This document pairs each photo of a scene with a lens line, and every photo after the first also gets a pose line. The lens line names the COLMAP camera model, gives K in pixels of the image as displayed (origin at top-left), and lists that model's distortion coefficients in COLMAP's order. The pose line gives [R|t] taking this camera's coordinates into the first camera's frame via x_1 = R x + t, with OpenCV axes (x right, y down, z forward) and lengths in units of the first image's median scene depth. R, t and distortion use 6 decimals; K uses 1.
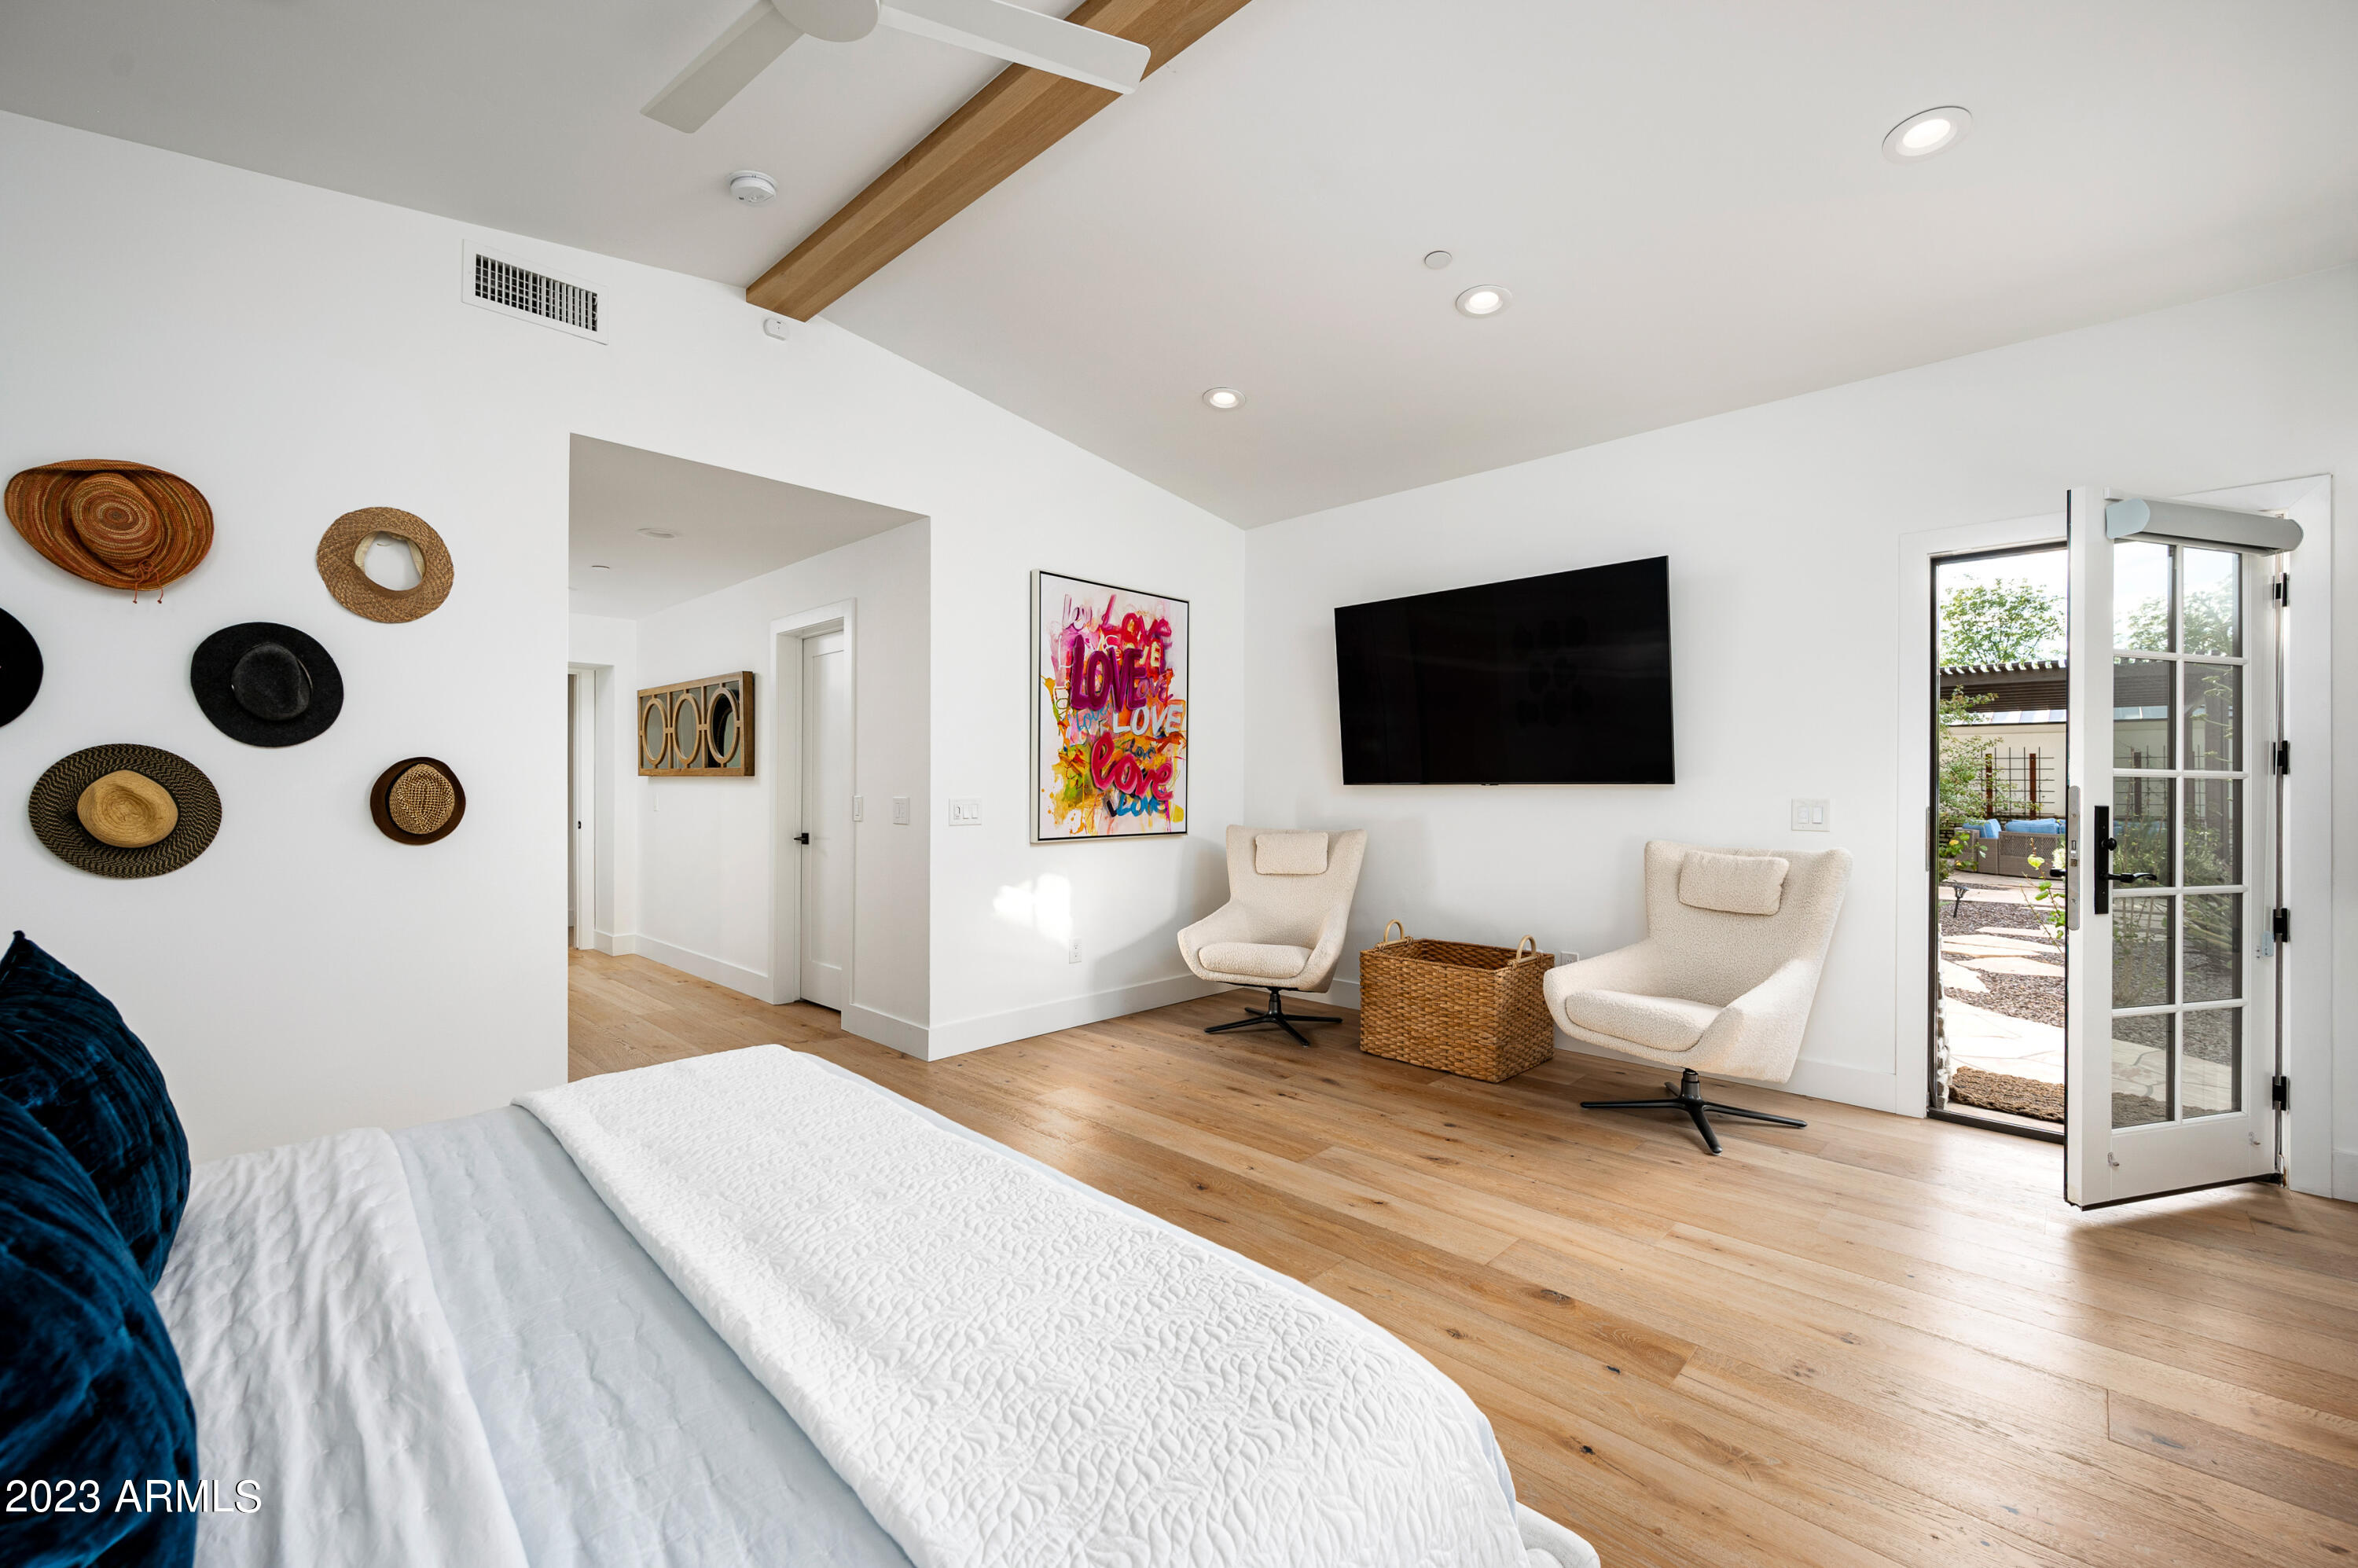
lens RADIAL K [[939.8, 0, 1162.3], [0, 939.8, 791.5], [0, 0, 1]] dist [0.002645, 0.000160]
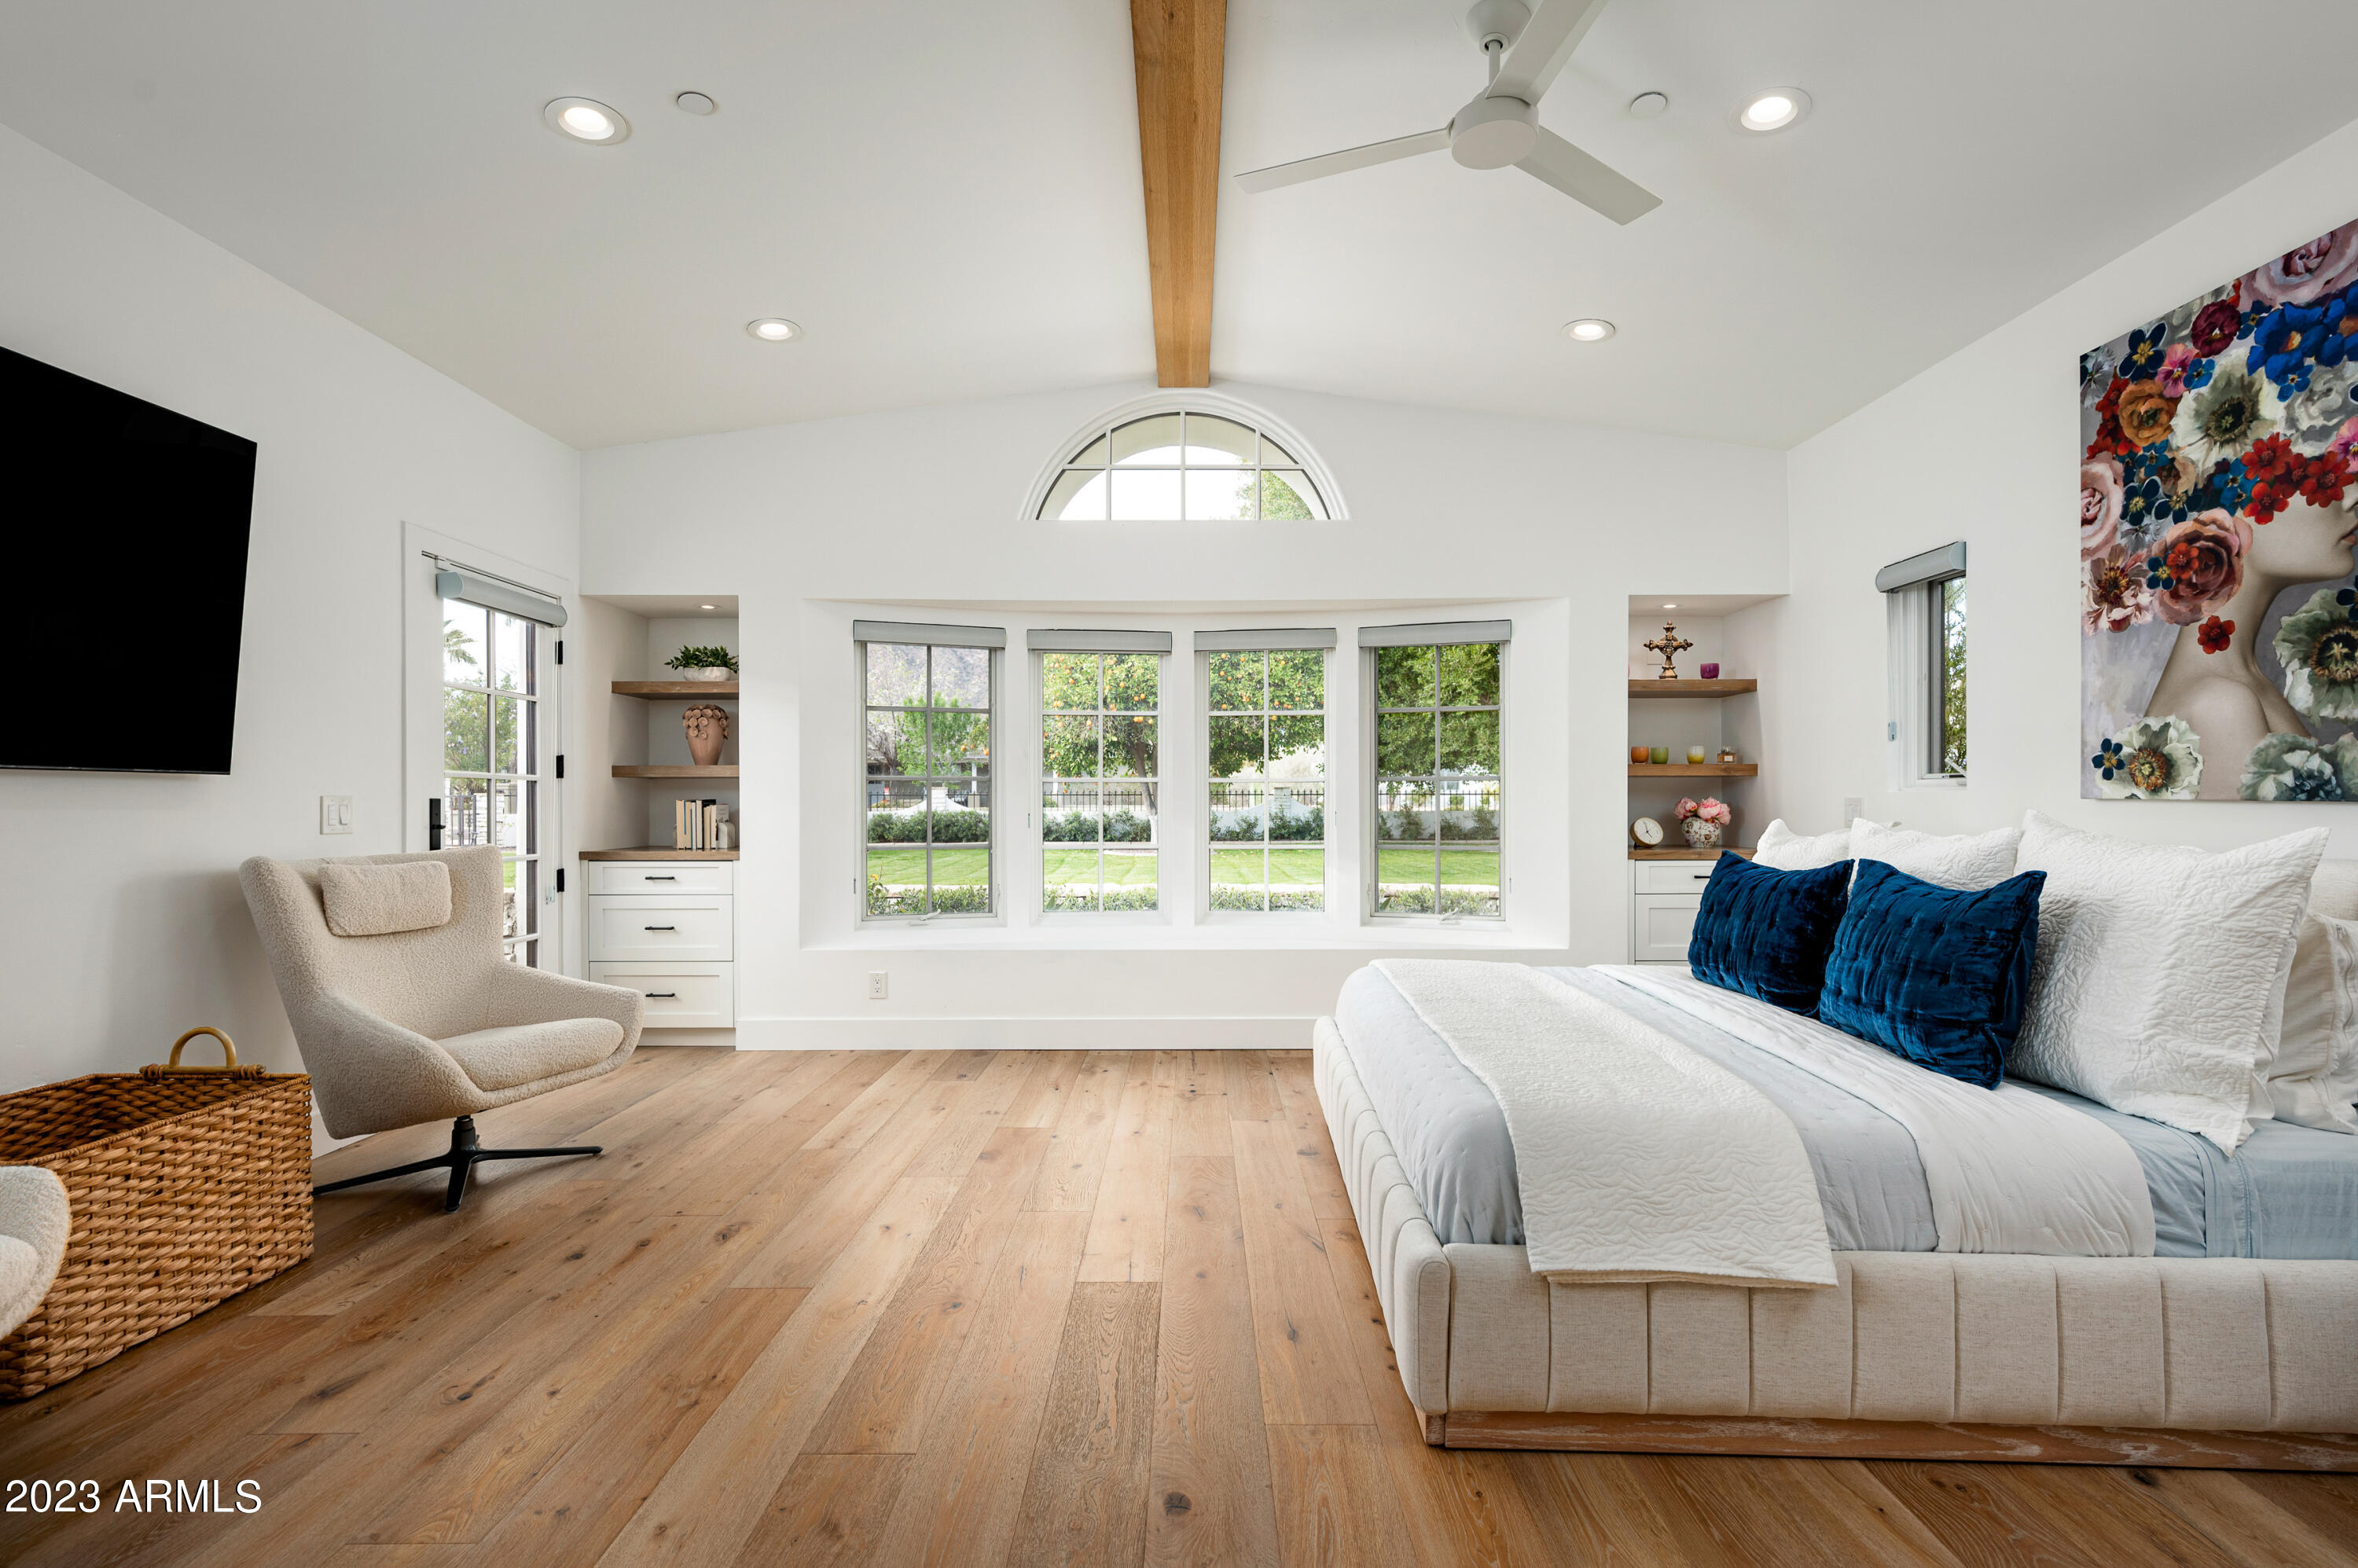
lens RADIAL K [[1055.9, 0, 1164.2], [0, 1055.9, 782.5], [0, 0, 1]] dist [-0.000752, -0.000045]
pose [[-0.677299, 0.007721, 0.735667, -0.656279], [0.001873, 0.999960, -0.008770, 0.001834], [-0.735705, -0.004562, -0.677287, 1.349115]]
